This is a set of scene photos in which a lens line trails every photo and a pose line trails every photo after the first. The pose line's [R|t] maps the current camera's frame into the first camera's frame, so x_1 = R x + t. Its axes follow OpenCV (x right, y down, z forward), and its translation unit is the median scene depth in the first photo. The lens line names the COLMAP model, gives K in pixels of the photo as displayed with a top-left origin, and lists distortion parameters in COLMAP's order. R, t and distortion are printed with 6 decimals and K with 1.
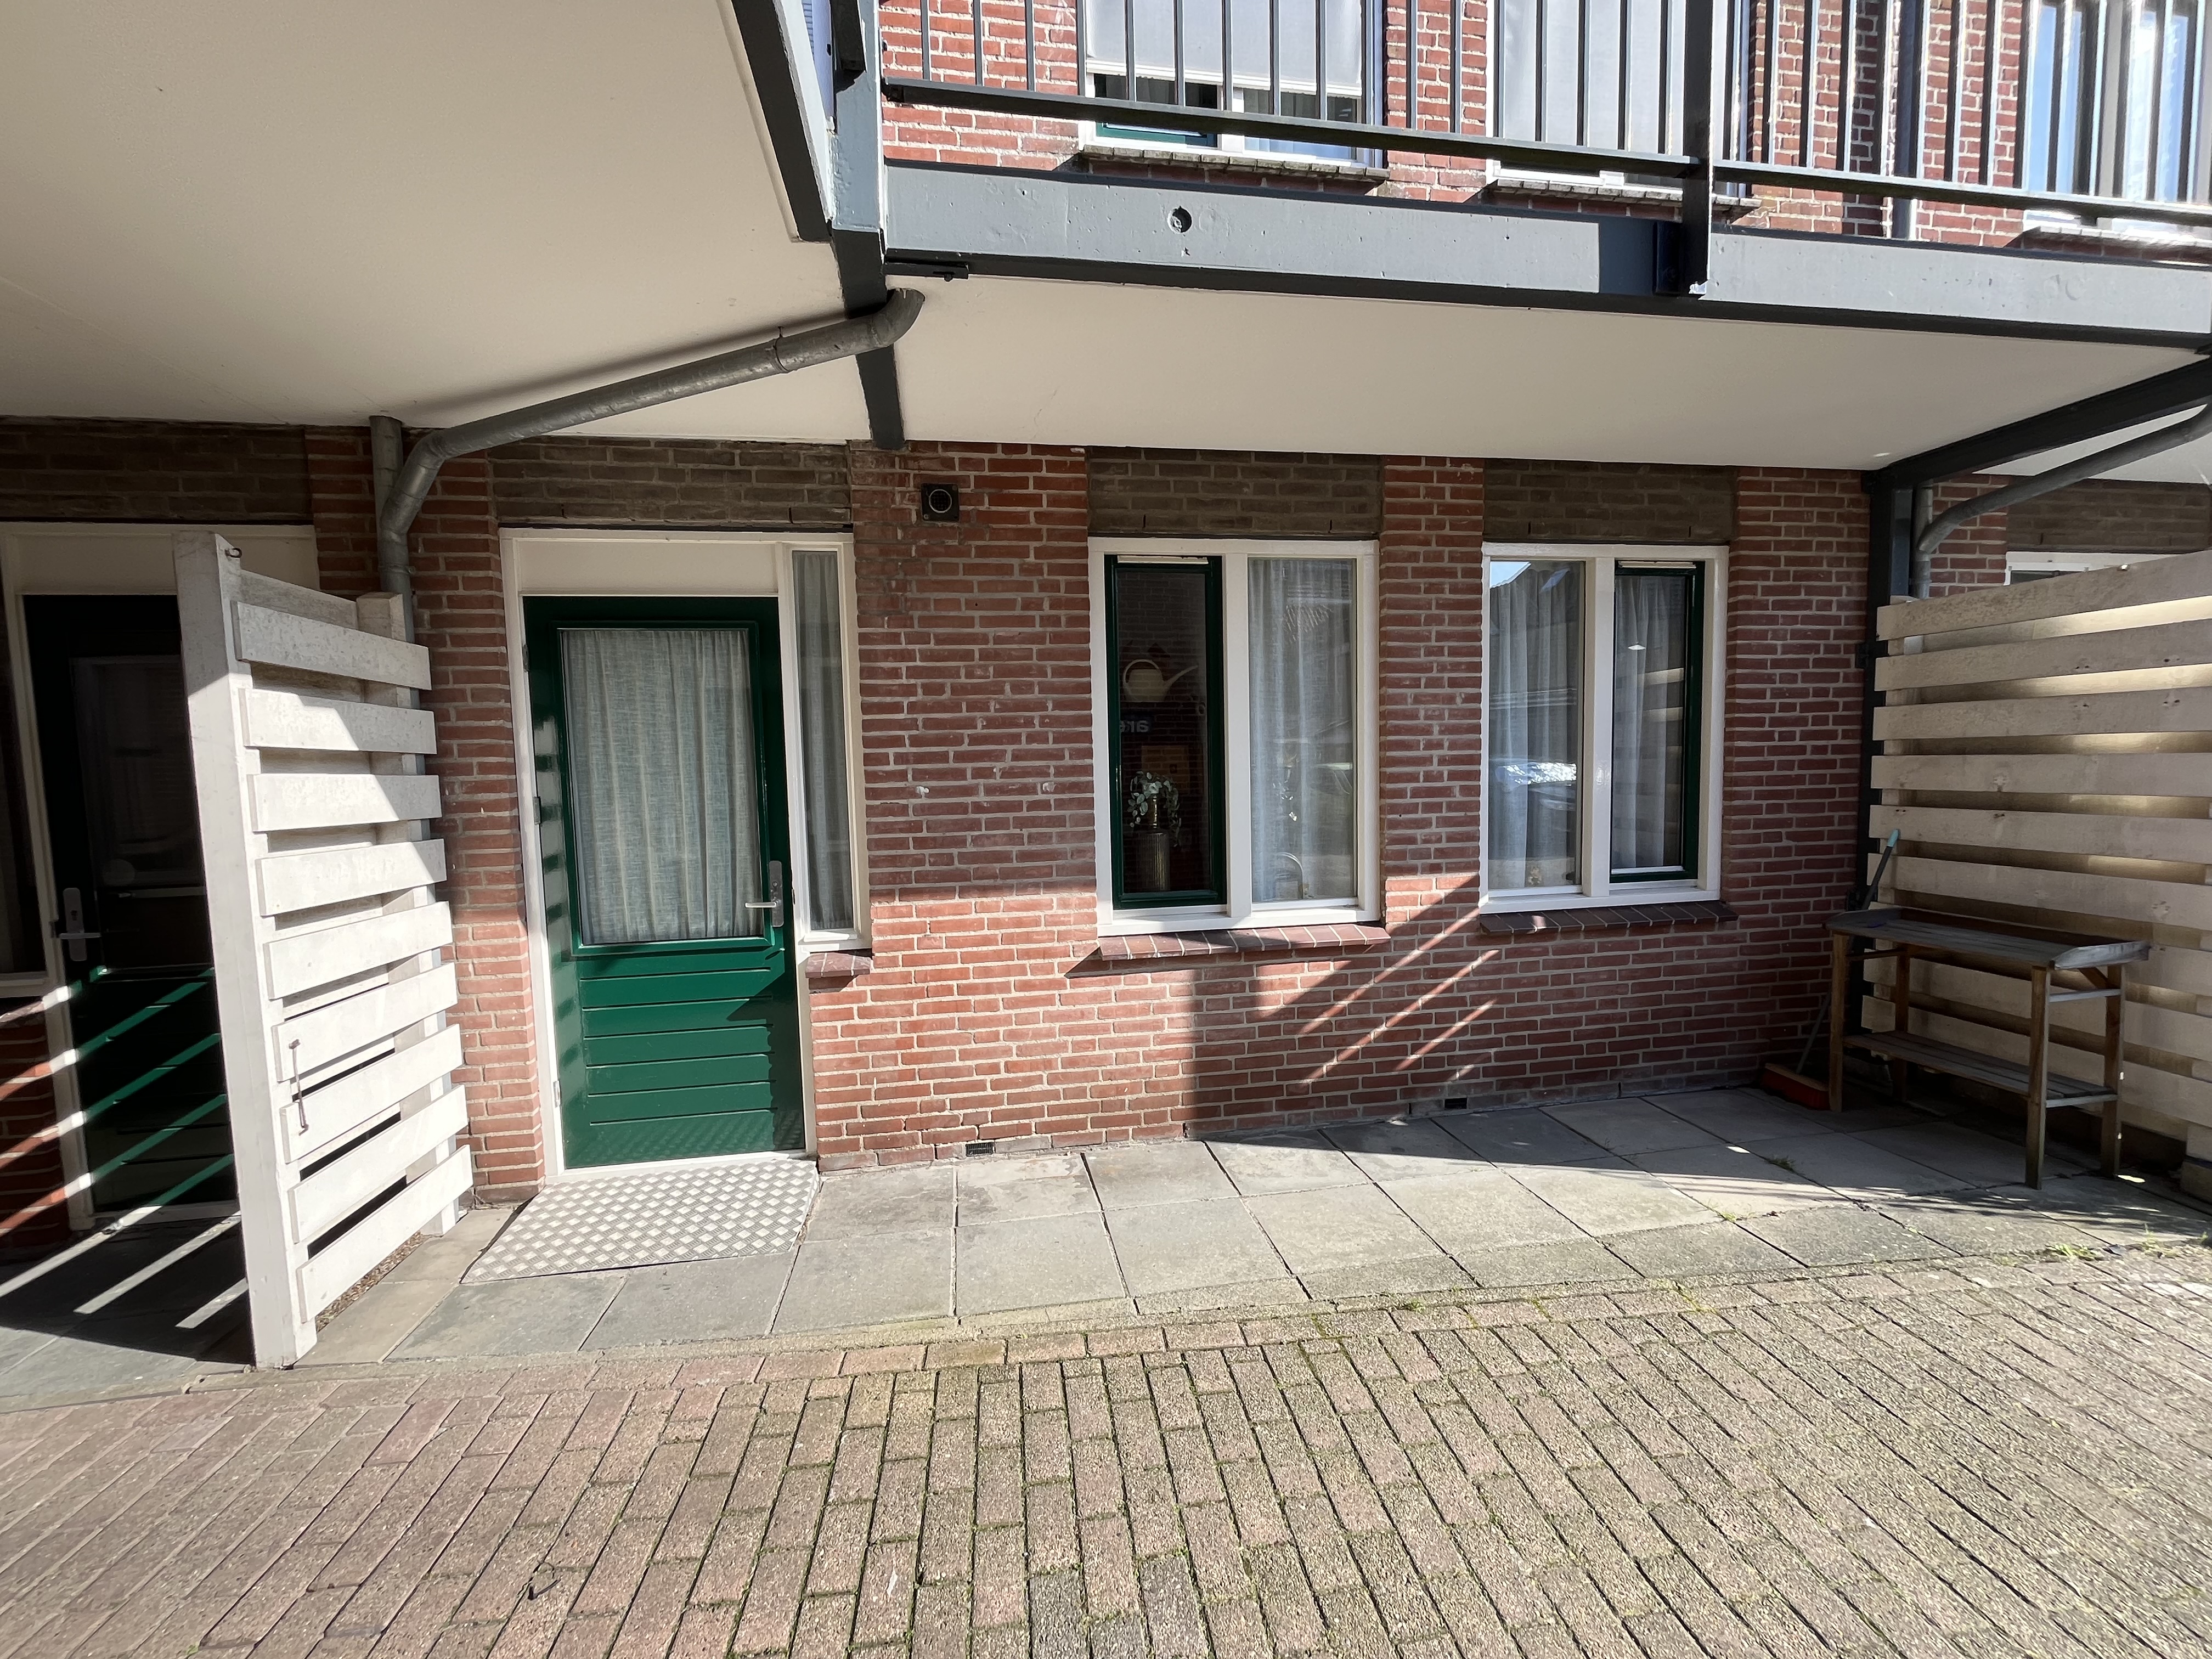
lens RADIAL K [[890.4, 0, 1103.6], [0, 890.4, 828.3], [0, 0, 1]] dist [-0.001663, 0.000469]
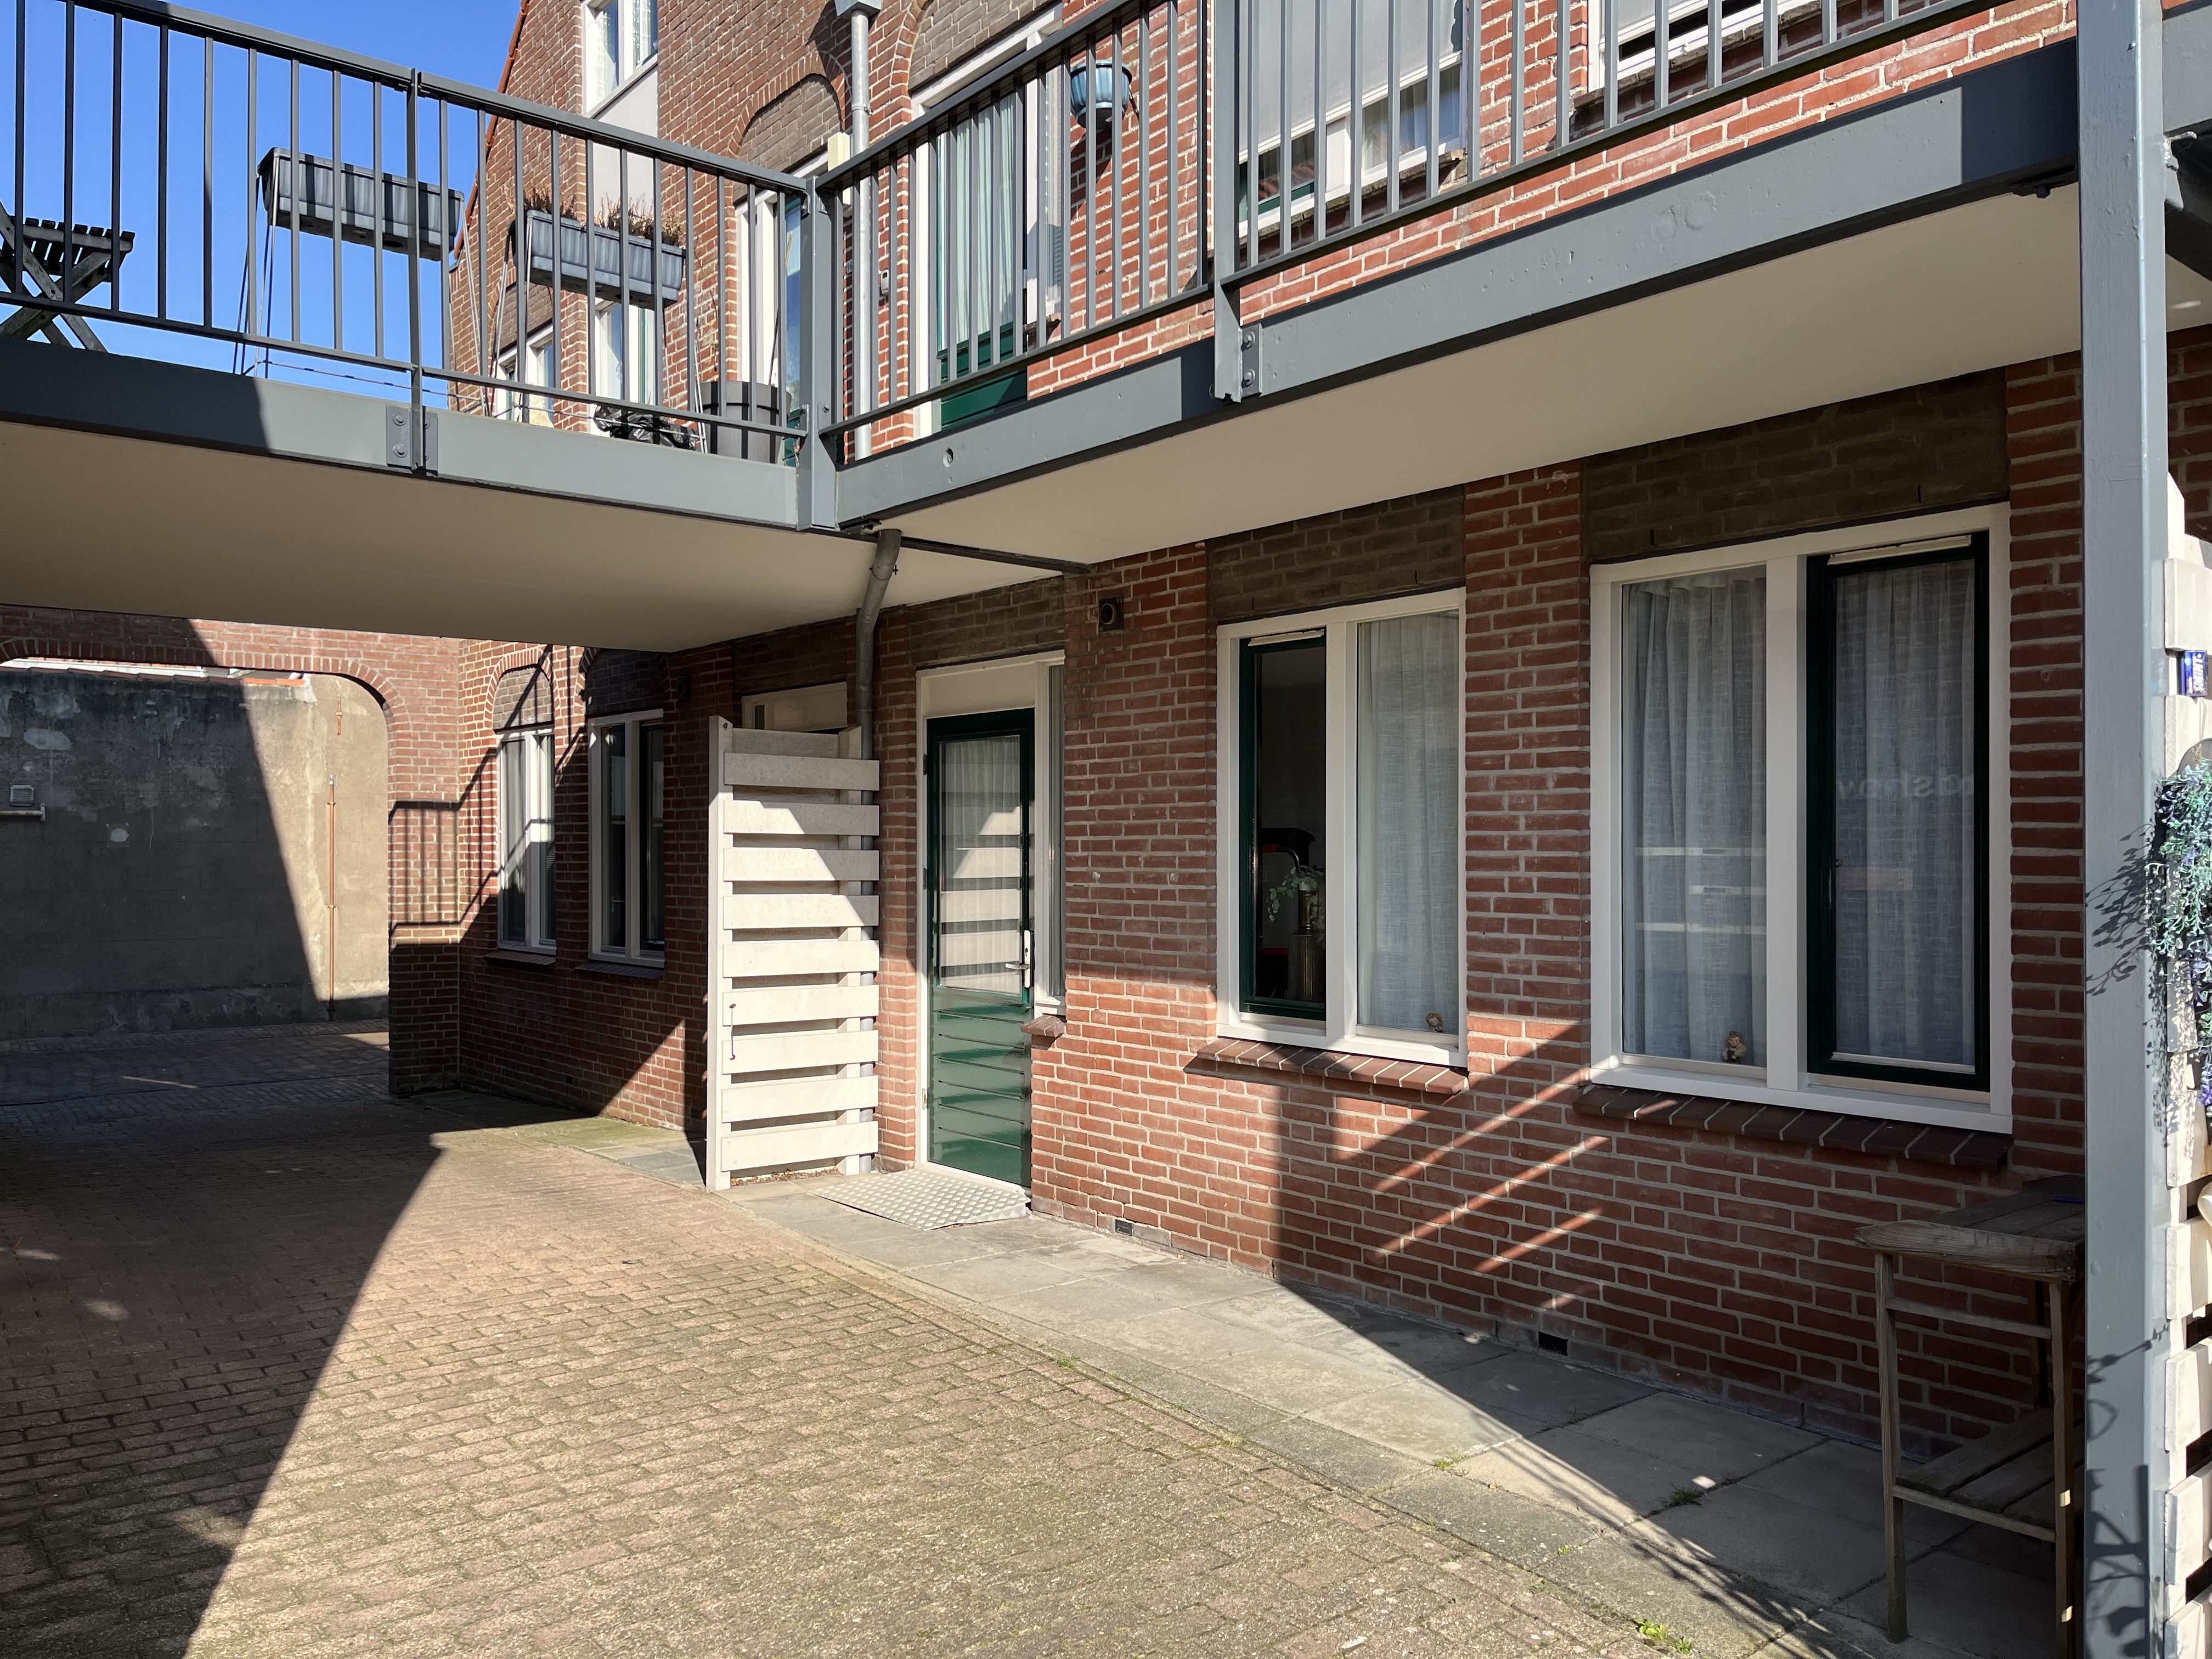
lens RADIAL K [[1663.6, 0, 1095.6], [0, 1663.6, 848.0], [0, 0, 1]] dist [0.056359, -0.060247]
pose [[0.500065, 0.024090, -0.865652, 1.517930], [-0.075414, 0.997027, -0.015819, -0.042694], [0.862698, 0.073193, 0.500395, -0.021065]]
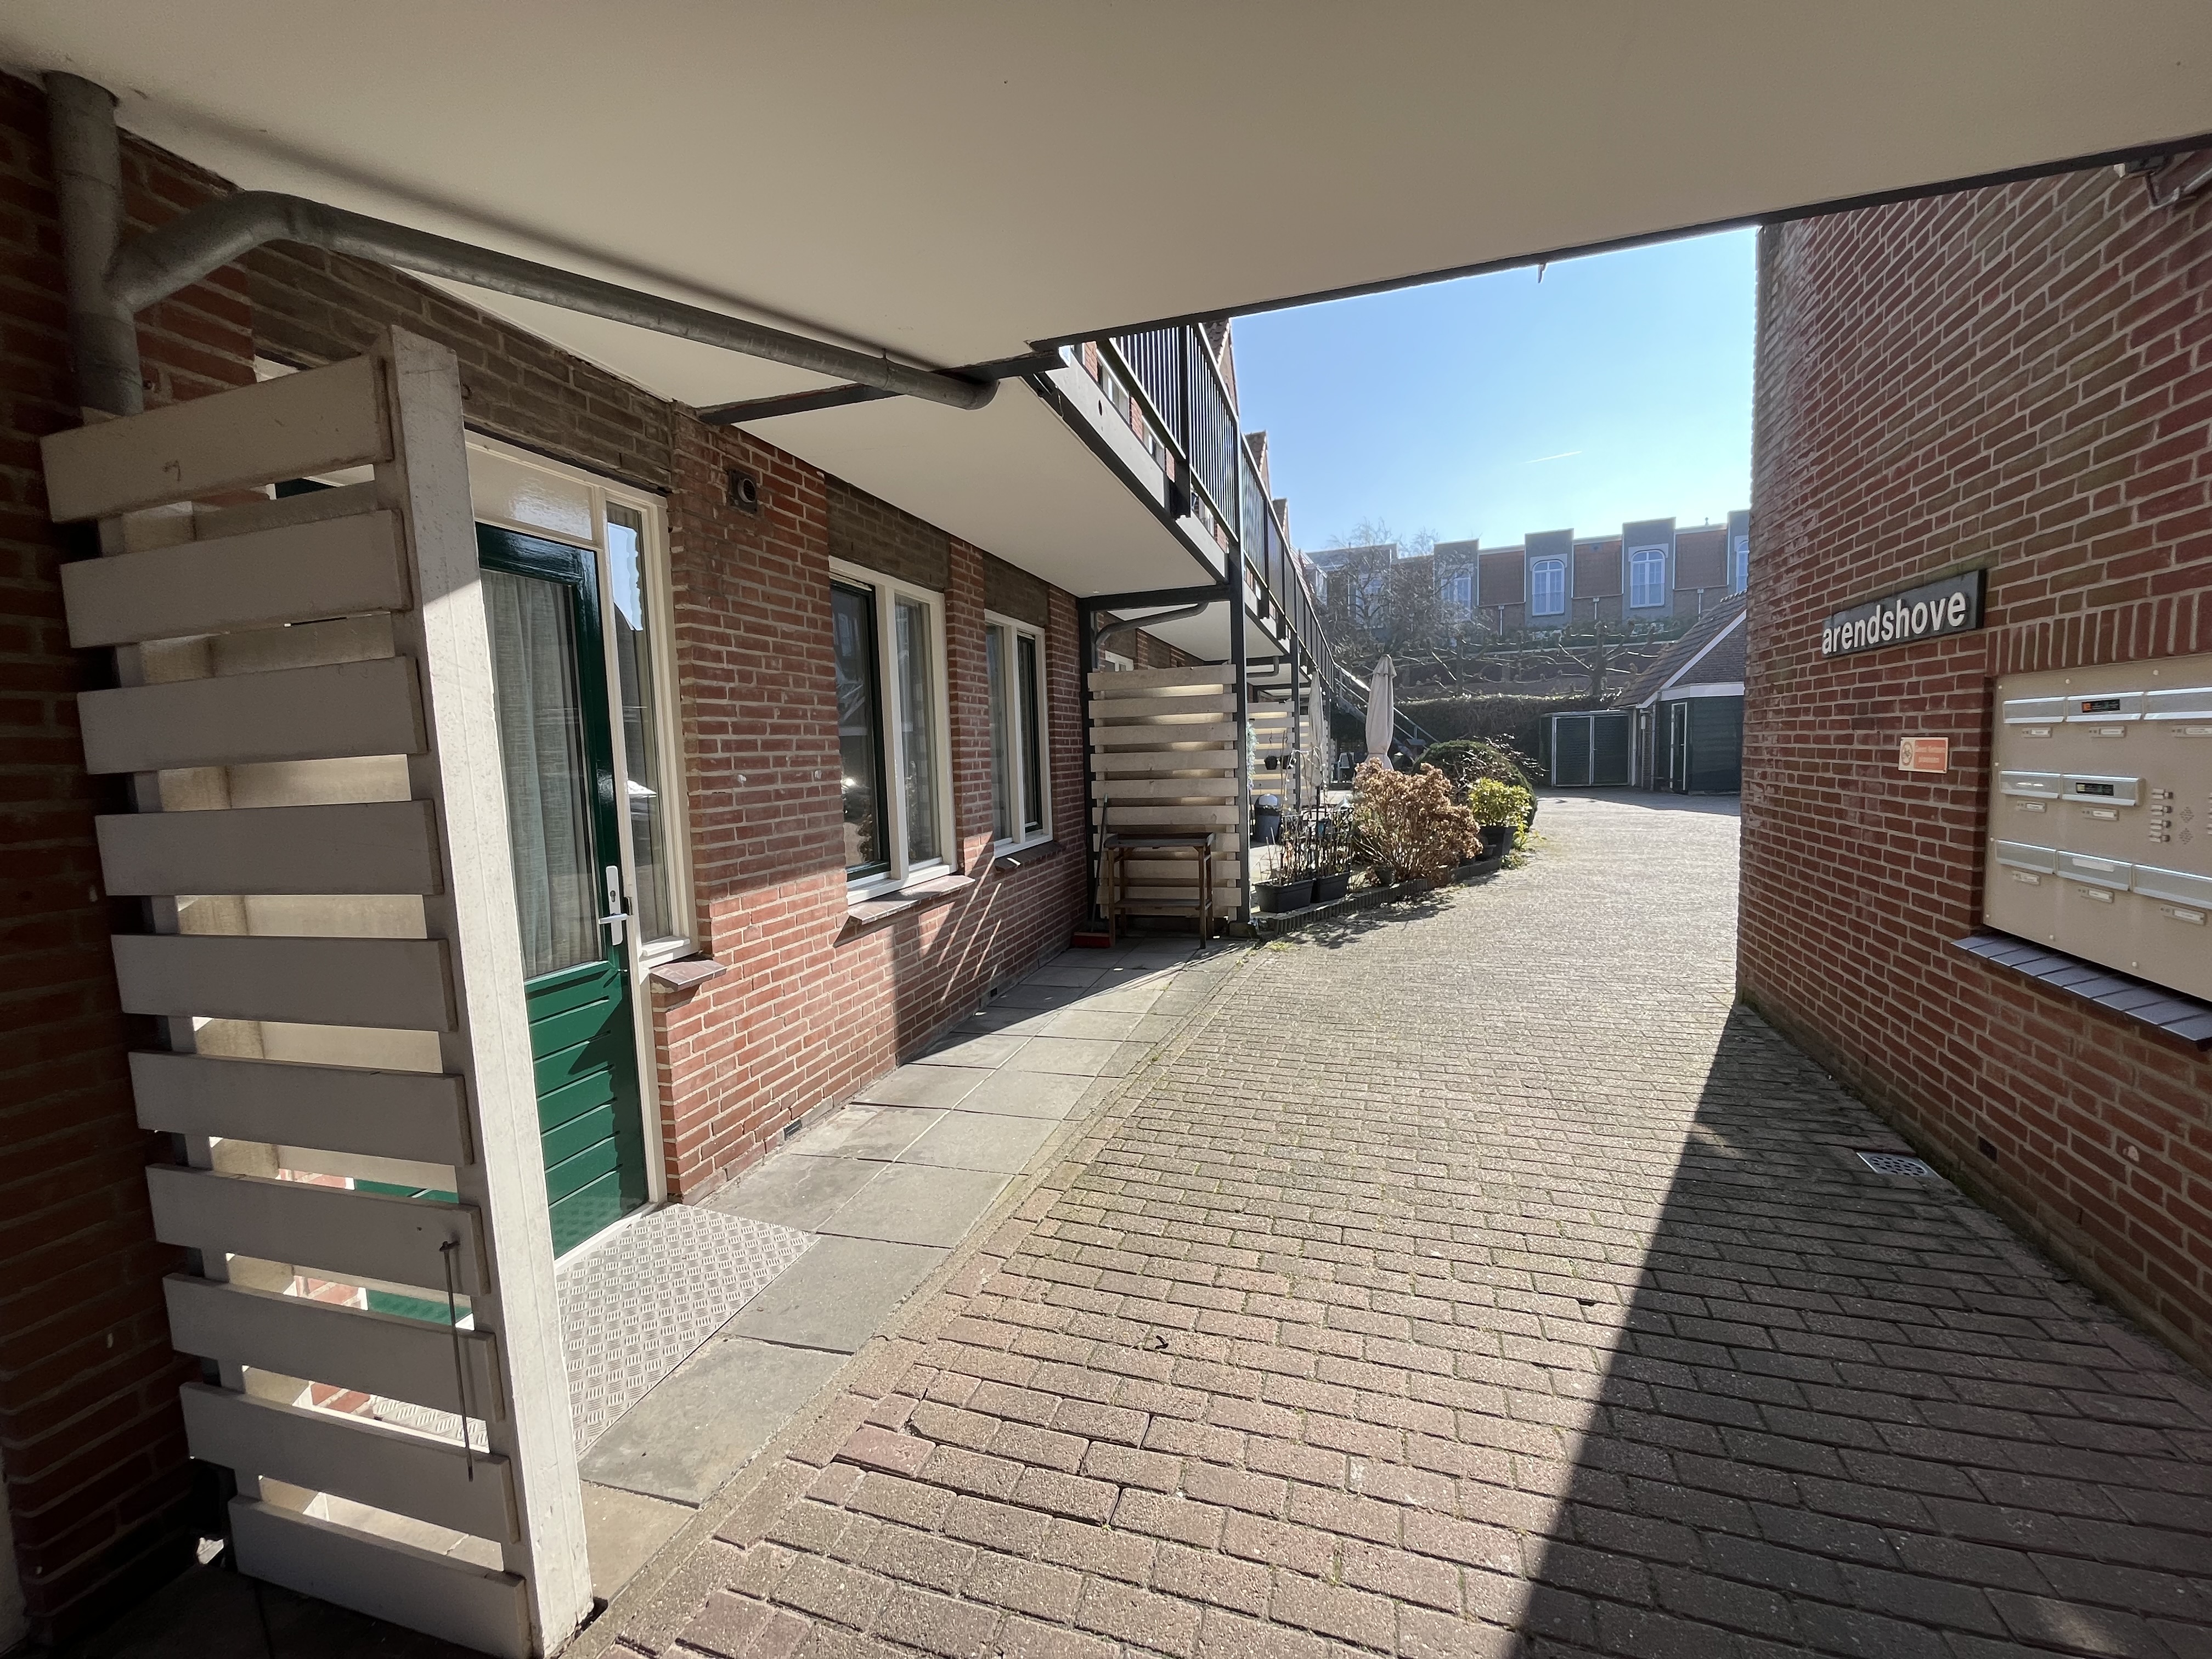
lens RADIAL K [[890.4, 0, 1098.4], [0, 890.4, 828.9], [0, 0, 1]] dist [-0.001663, 0.000469]
pose [[0.440700, -0.069242, 0.894980, -0.888329], [0.088576, 0.995509, 0.033404, 0.013843], [-0.893274, 0.064553, 0.444854, 0.212103]]
